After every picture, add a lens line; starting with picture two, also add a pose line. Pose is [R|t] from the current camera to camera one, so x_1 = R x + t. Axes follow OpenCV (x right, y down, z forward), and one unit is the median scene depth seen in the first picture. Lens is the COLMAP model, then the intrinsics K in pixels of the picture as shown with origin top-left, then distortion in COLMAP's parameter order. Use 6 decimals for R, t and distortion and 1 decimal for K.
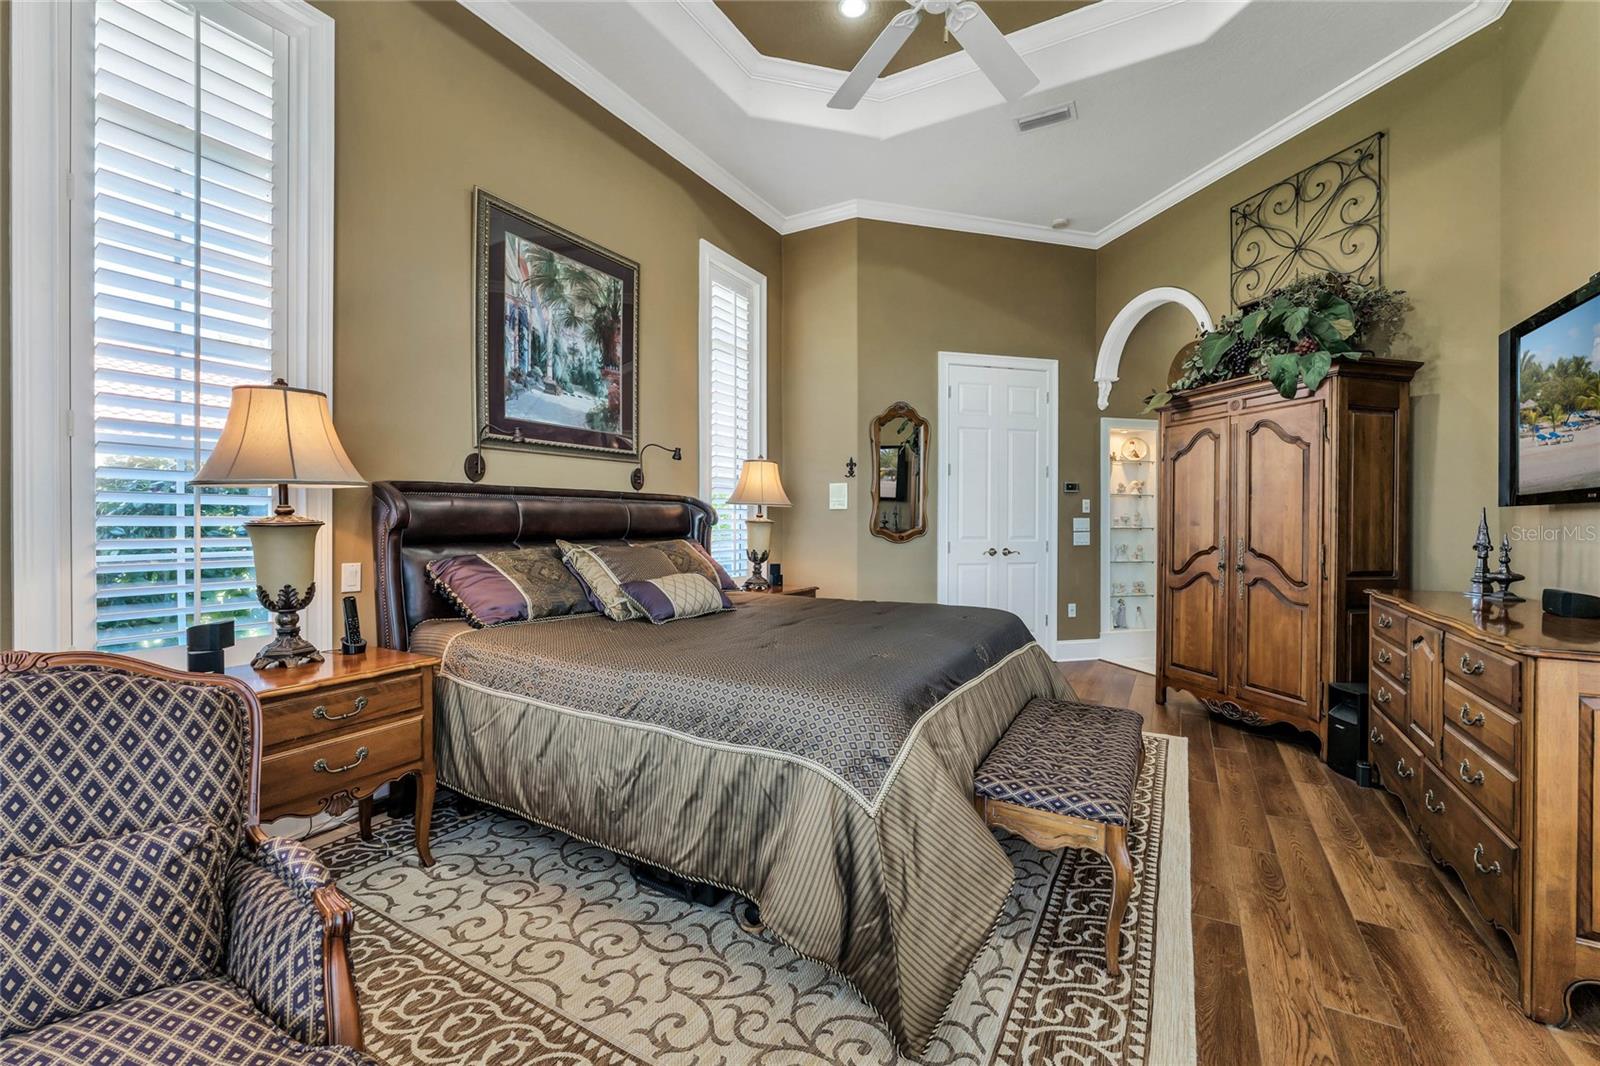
lens RADIAL K [[656.7, 0, 799.2], [0, 656.7, 527.3], [0, 0, 1]] dist [-0.000918, -0.000197]
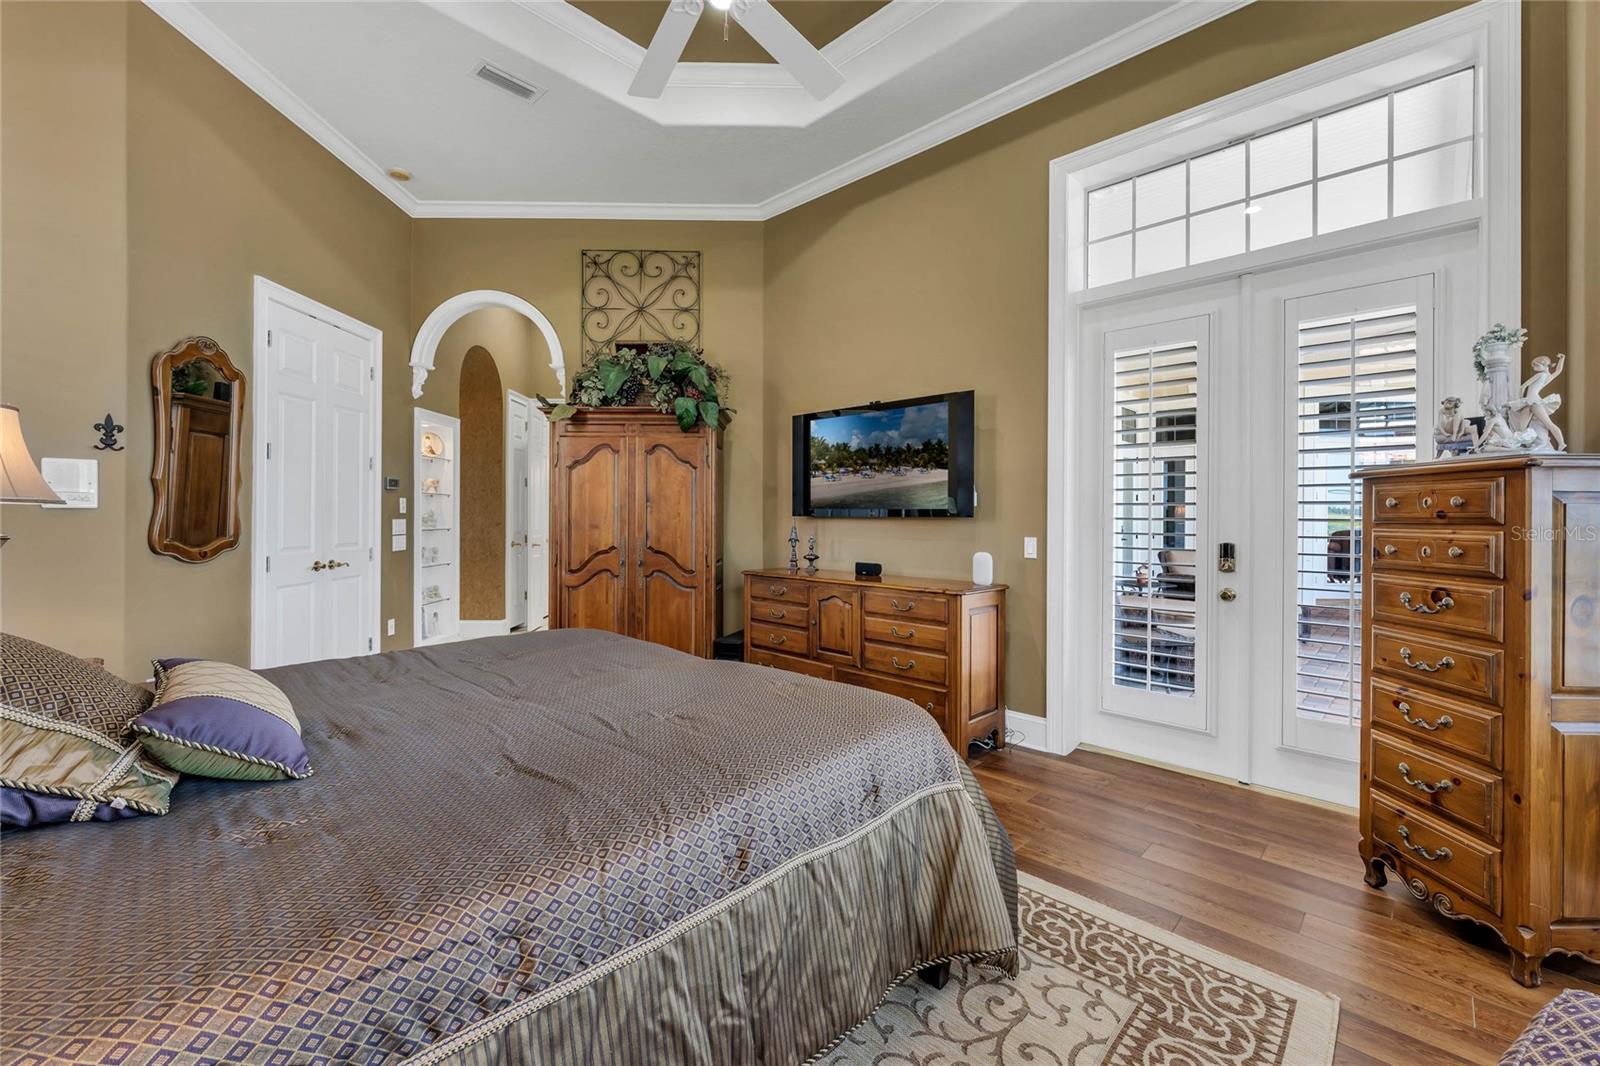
lens RADIAL K [[658.7, 0, 798.9], [0, 658.7, 519.0], [0, 0, 1]] dist [0.000553, -0.000007]
pose [[0.245661, -0.007113, 0.969330, -0.379746], [0.006620, 0.999962, 0.005660, -0.021405], [-0.969333, 0.005026, 0.245698, 0.362318]]
